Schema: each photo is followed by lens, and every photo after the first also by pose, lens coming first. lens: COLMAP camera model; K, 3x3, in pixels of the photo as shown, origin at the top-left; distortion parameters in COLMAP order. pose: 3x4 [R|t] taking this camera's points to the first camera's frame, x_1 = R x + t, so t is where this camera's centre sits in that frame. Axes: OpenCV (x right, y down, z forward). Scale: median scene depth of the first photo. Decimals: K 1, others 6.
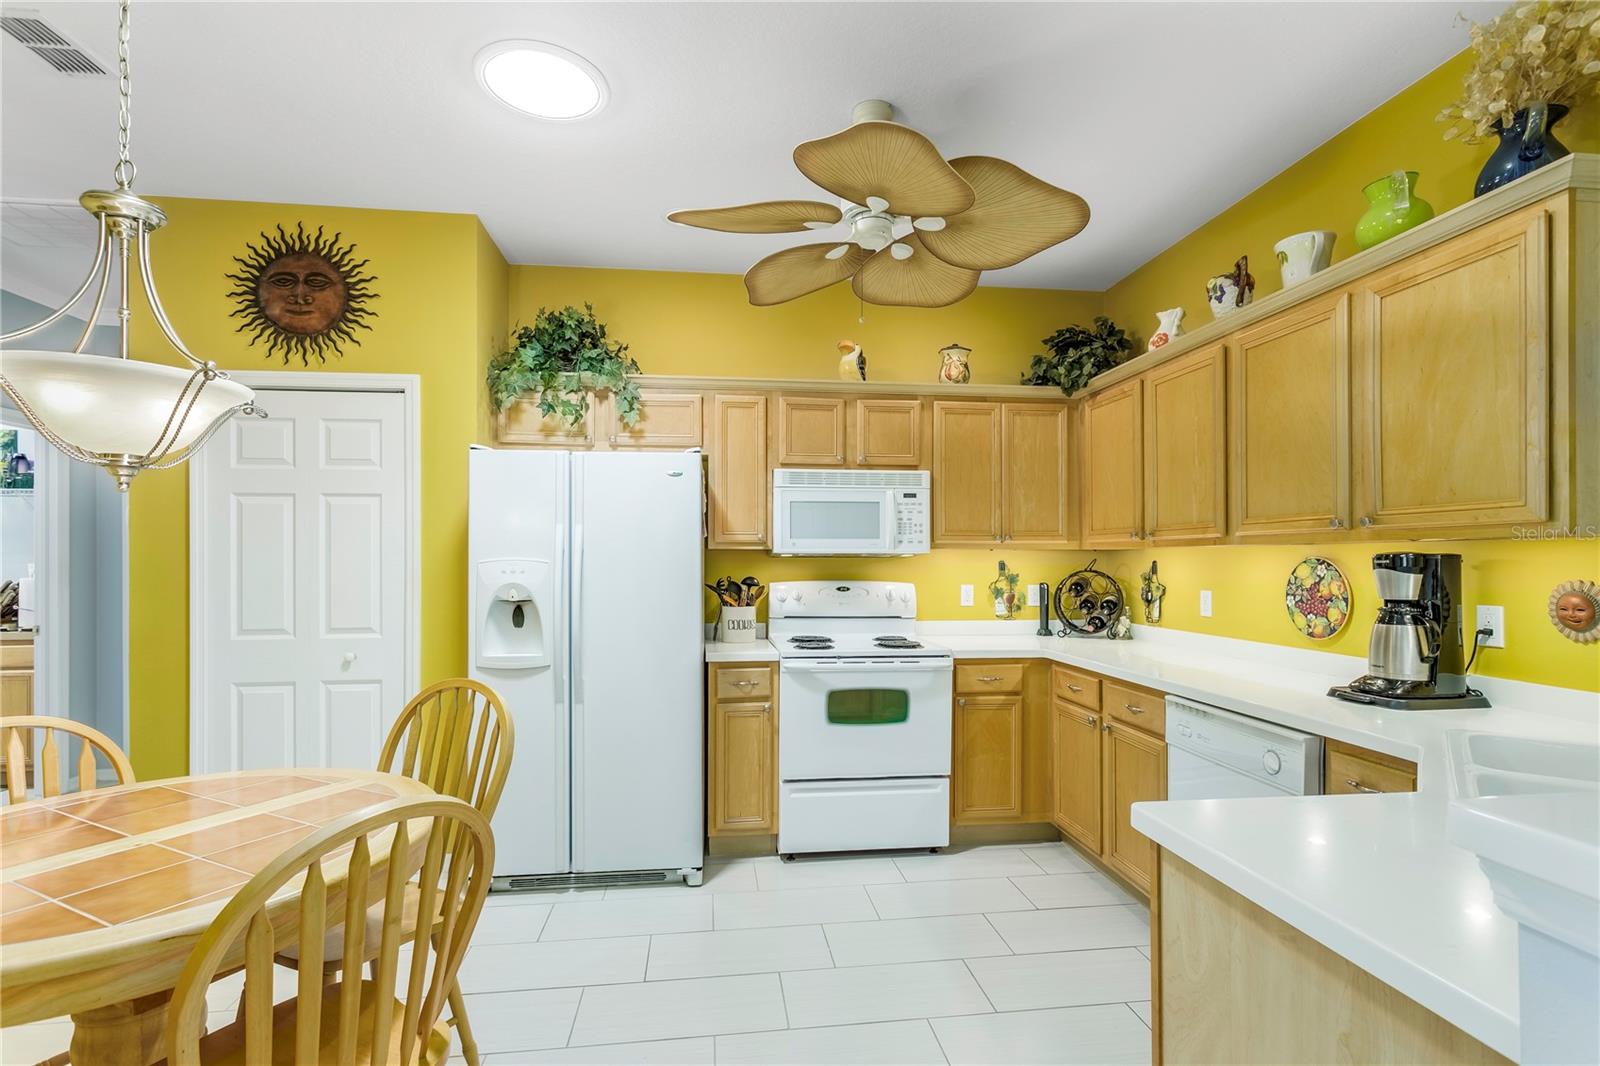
lens RADIAL K [[779.2, 0, 804.9], [0, 779.2, 557.4], [0, 0, 1]] dist [0.001601, 0.002093]
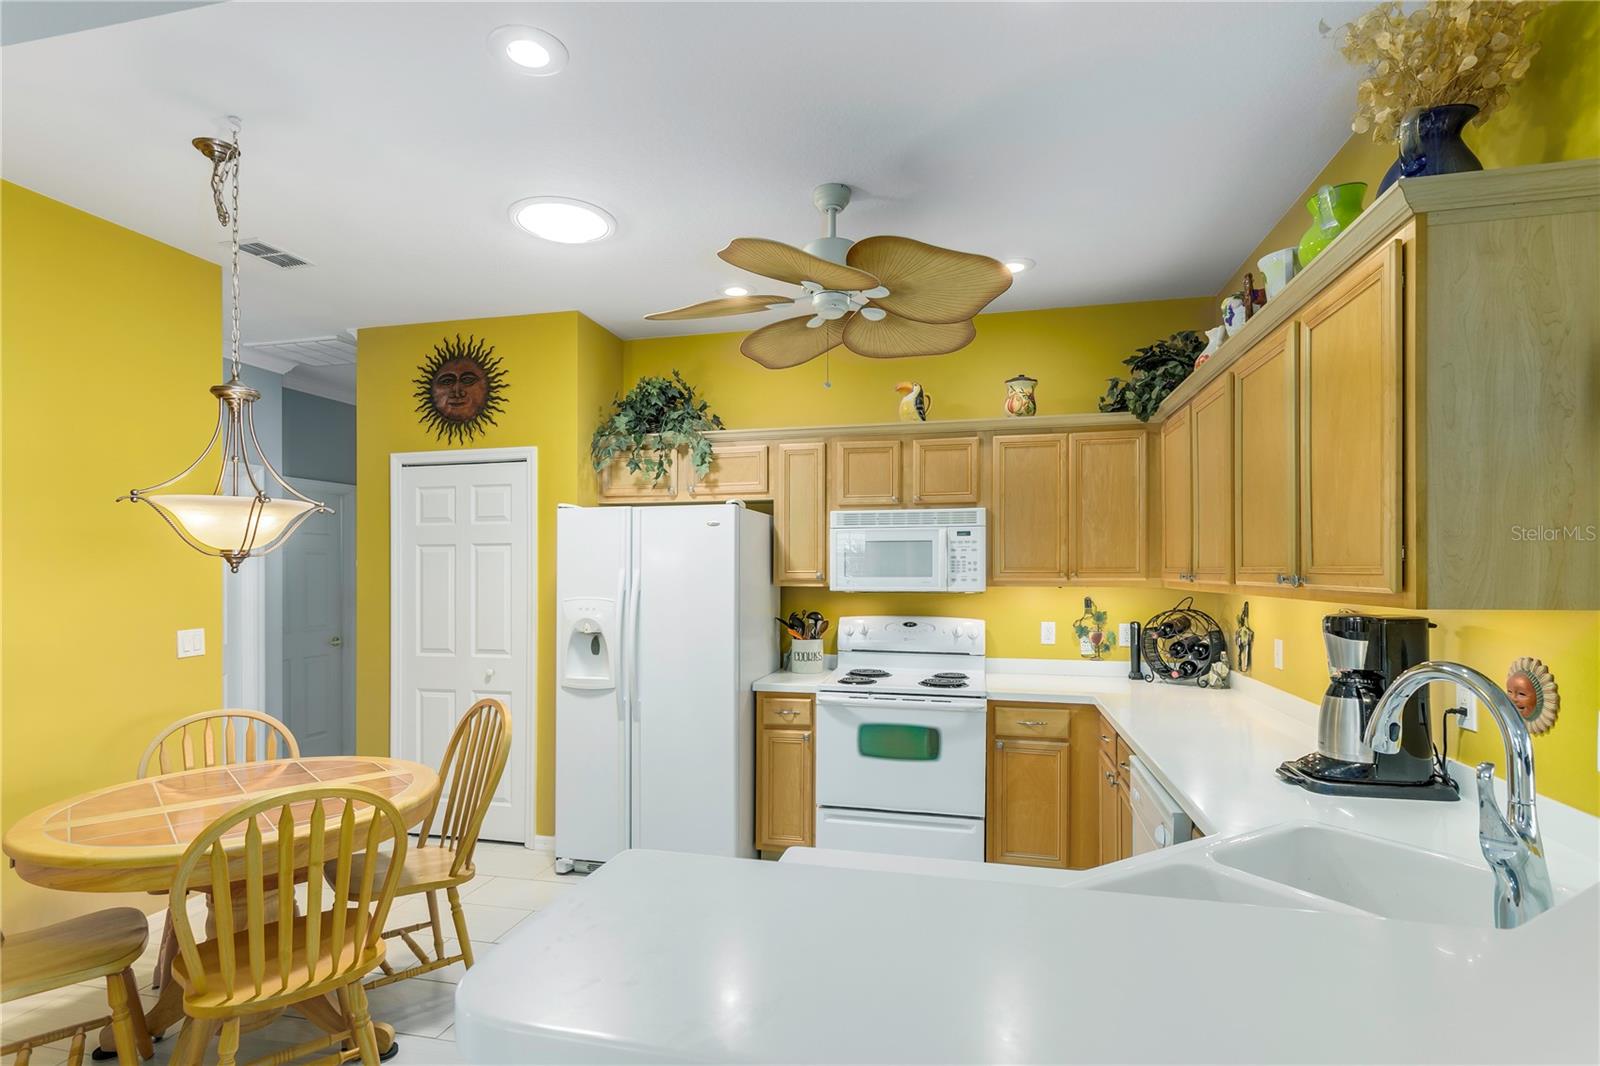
lens RADIAL K [[779.2, 0, 737.5], [0, 779.2, 574.8], [0, 0, 1]] dist [0.001601, 0.002093]
pose [[0.933217, -0.002414, -0.359306, 0.245480], [0.002449, 0.999997, -0.000359, -0.029526], [0.359306, -0.000545, 0.933220, -0.037153]]
